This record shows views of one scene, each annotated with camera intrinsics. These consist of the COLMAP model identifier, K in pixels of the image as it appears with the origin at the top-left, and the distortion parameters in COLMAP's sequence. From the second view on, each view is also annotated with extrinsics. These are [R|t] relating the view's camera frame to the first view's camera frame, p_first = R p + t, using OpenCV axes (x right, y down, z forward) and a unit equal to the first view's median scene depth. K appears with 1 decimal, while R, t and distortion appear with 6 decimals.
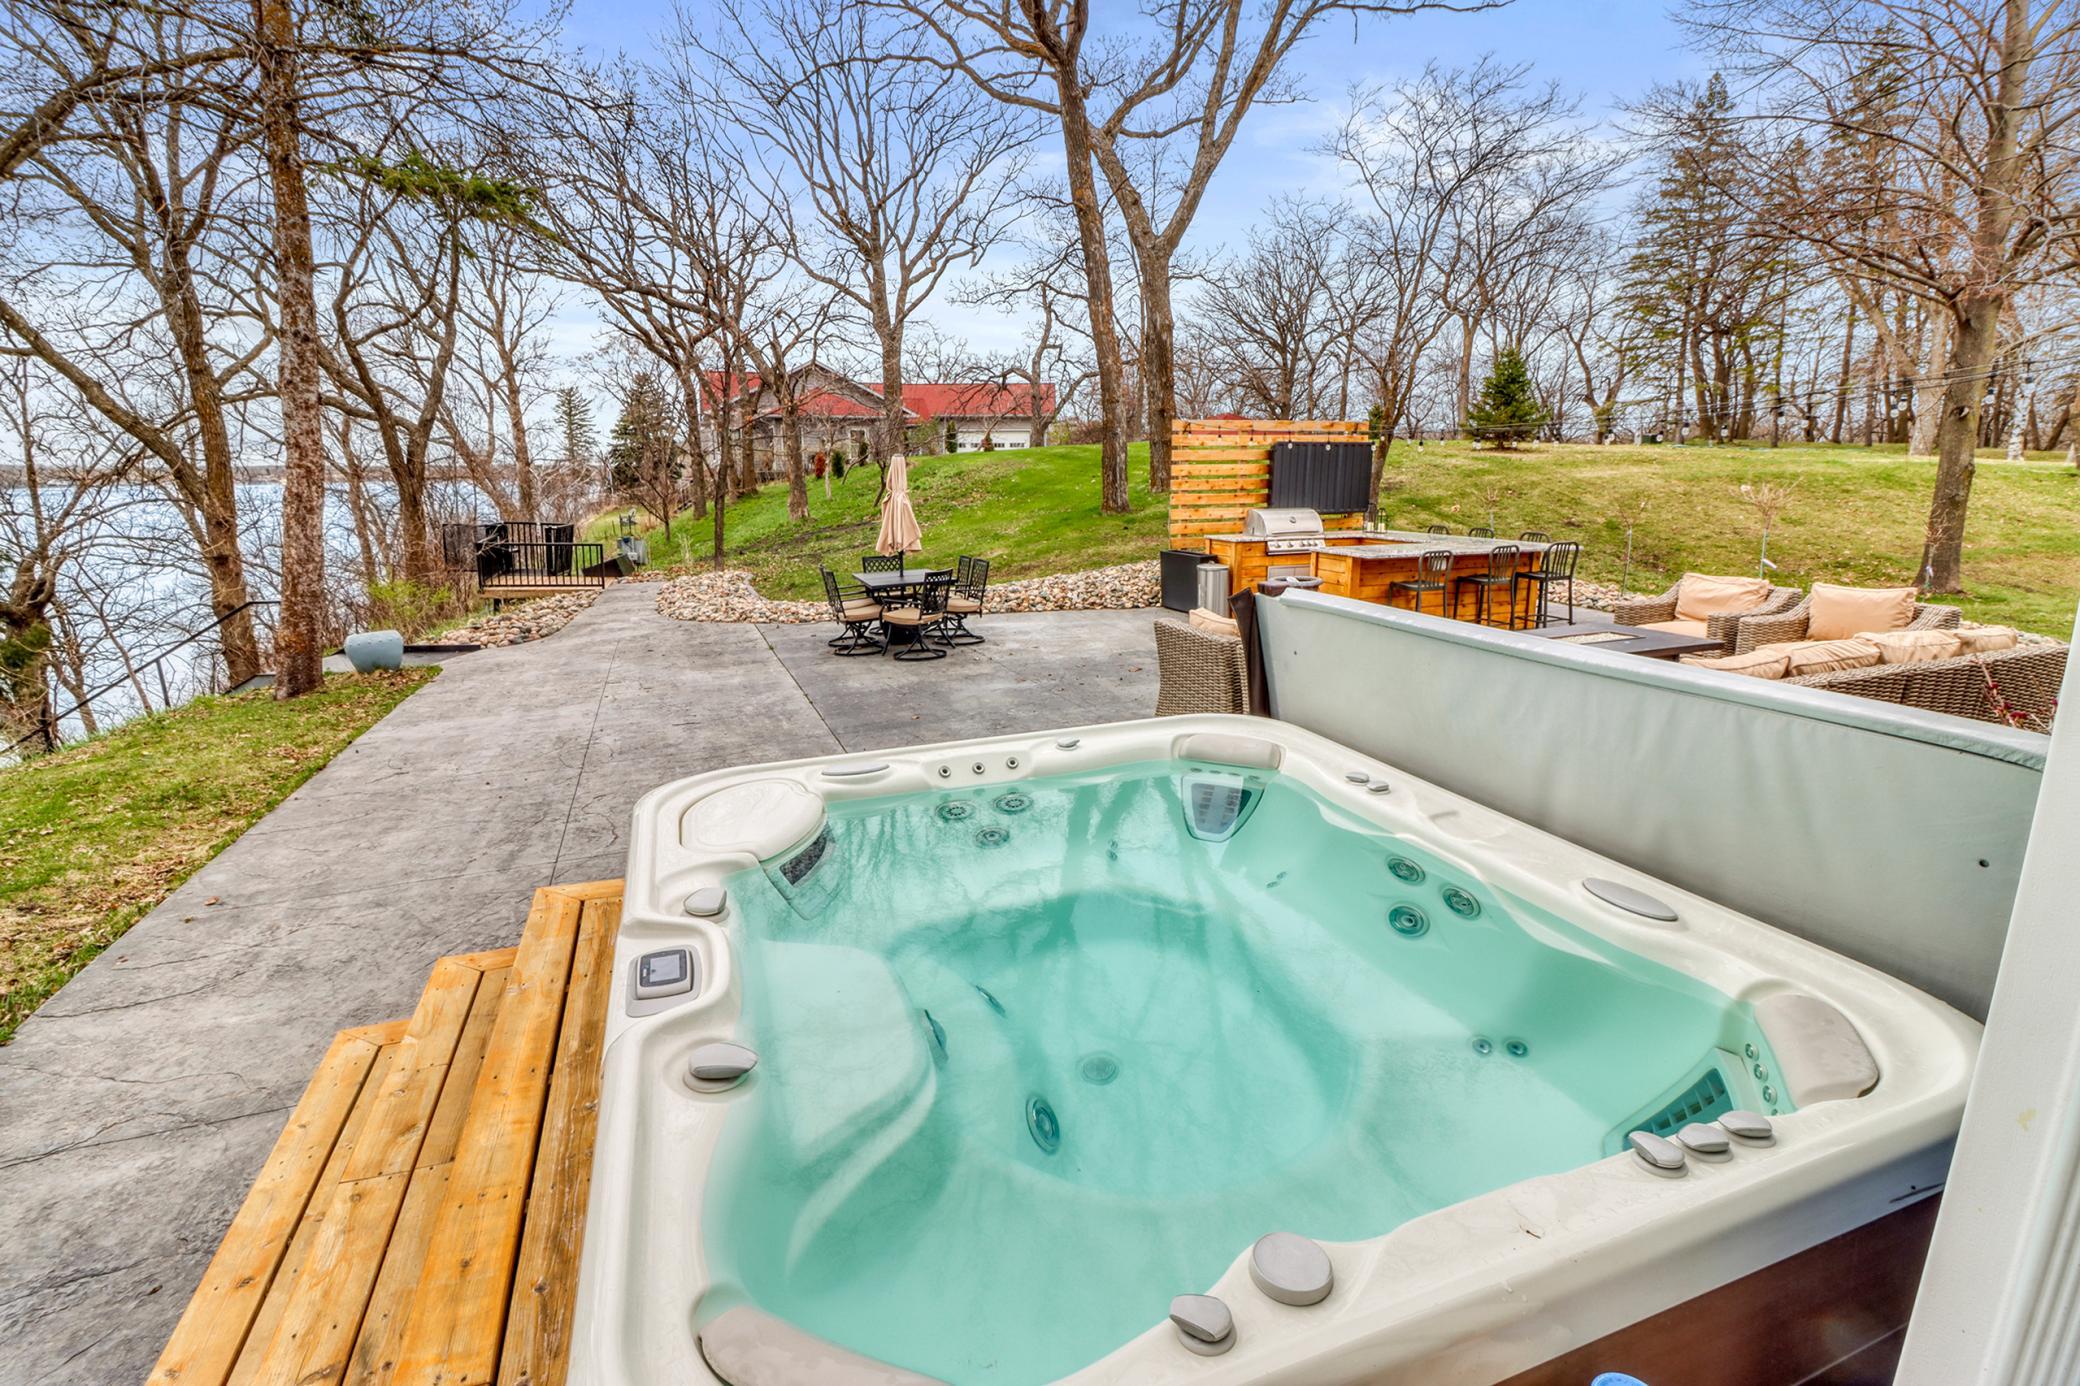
lens RADIAL K [[972.8, 0, 1030.4], [0, 972.8, 672.0], [0, 0, 1]] dist [0.003217, -0.013343]
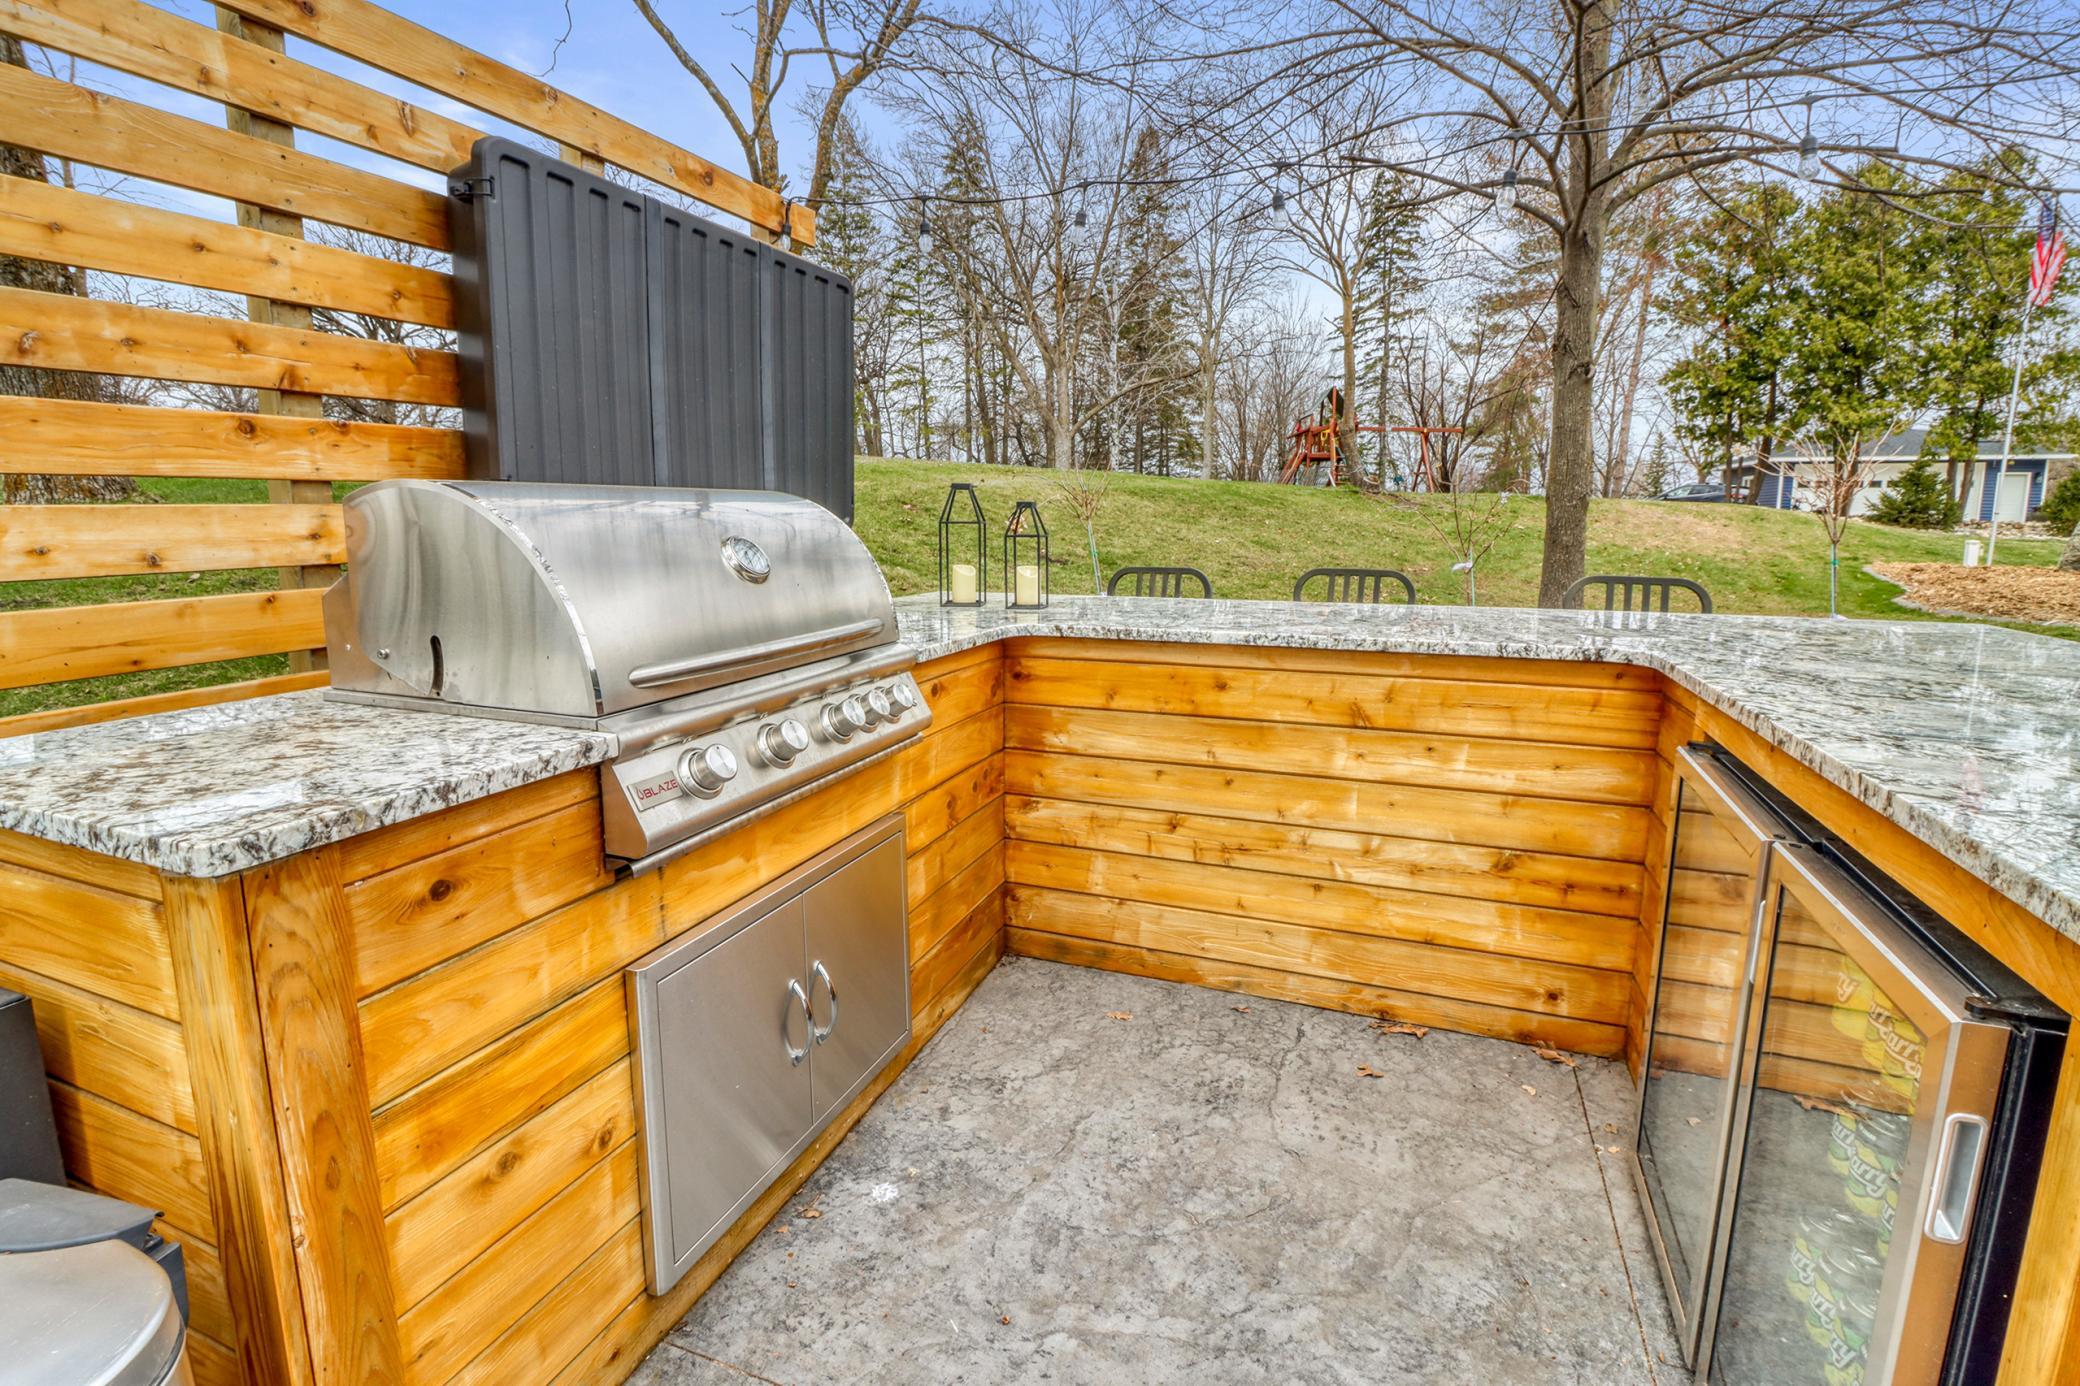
lens RADIAL K [[972.8, 0, 1030.4], [0, 972.8, 672.0], [0, 0, 1]] dist [0.003217, -0.013343]
pose [[0.675562, -0.116096, 0.728105, 0.184994], [0.146678, 0.988949, 0.021595, -0.132393], [-0.722566, 0.092208, 0.685125, 0.838717]]
